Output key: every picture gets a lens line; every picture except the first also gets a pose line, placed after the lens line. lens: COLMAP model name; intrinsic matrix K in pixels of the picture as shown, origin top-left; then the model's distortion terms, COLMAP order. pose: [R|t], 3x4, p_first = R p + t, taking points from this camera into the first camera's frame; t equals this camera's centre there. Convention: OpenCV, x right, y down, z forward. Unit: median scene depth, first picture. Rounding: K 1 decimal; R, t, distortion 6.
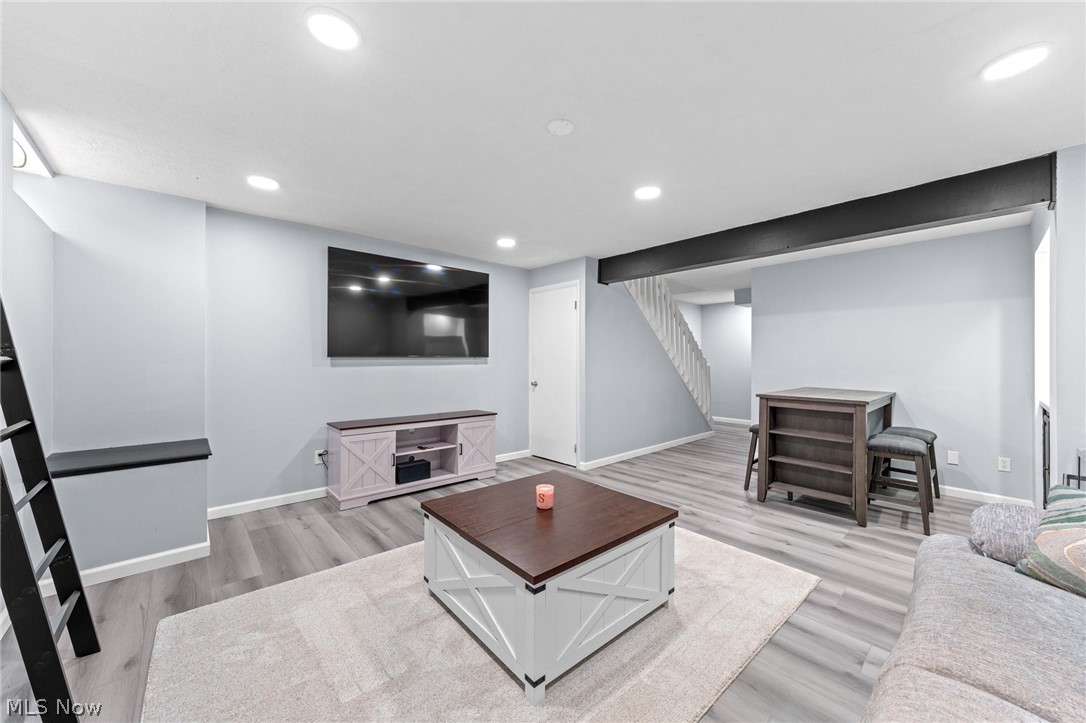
lens RADIAL K [[409.9, 0, 555.2], [0, 409.9, 357.5], [0, 0, 1]] dist [0.010667, 0.000062]
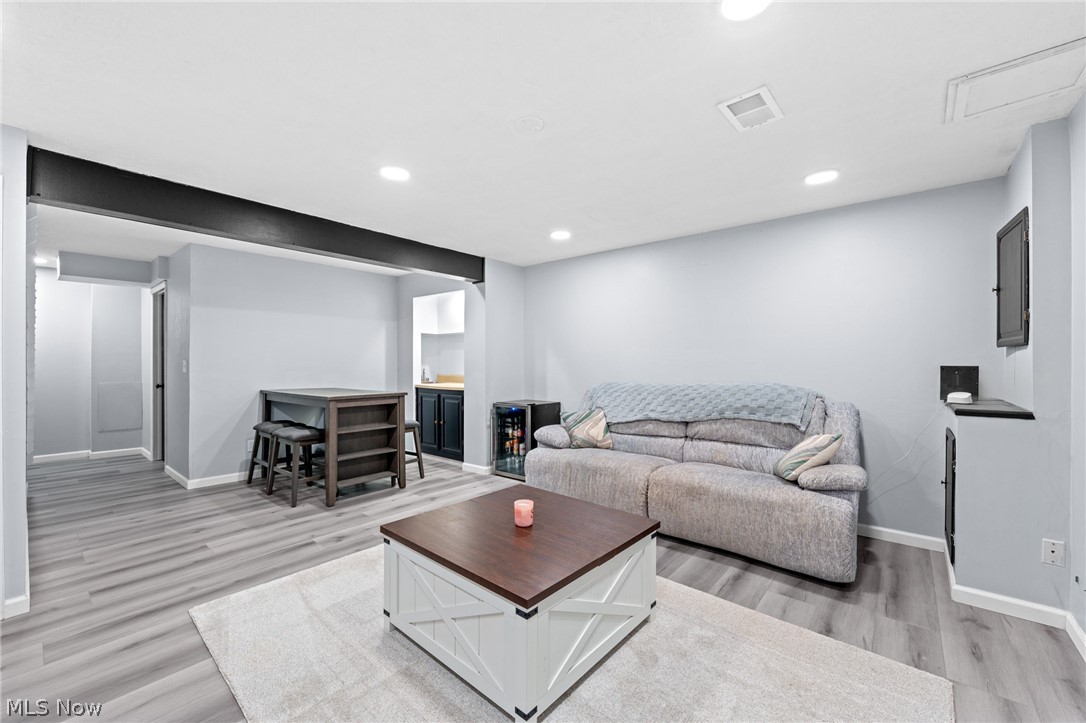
lens RADIAL K [[433.1, 0, 537.3], [0, 433.1, 360.1], [0, 0, 1]] dist [0.000043, -0.000029]
pose [[-0.112077, -0.005090, 0.993687, -0.581910], [-0.006238, 0.999971, 0.004419, -0.005994], [-0.993680, -0.005704, -0.112105, 0.632884]]
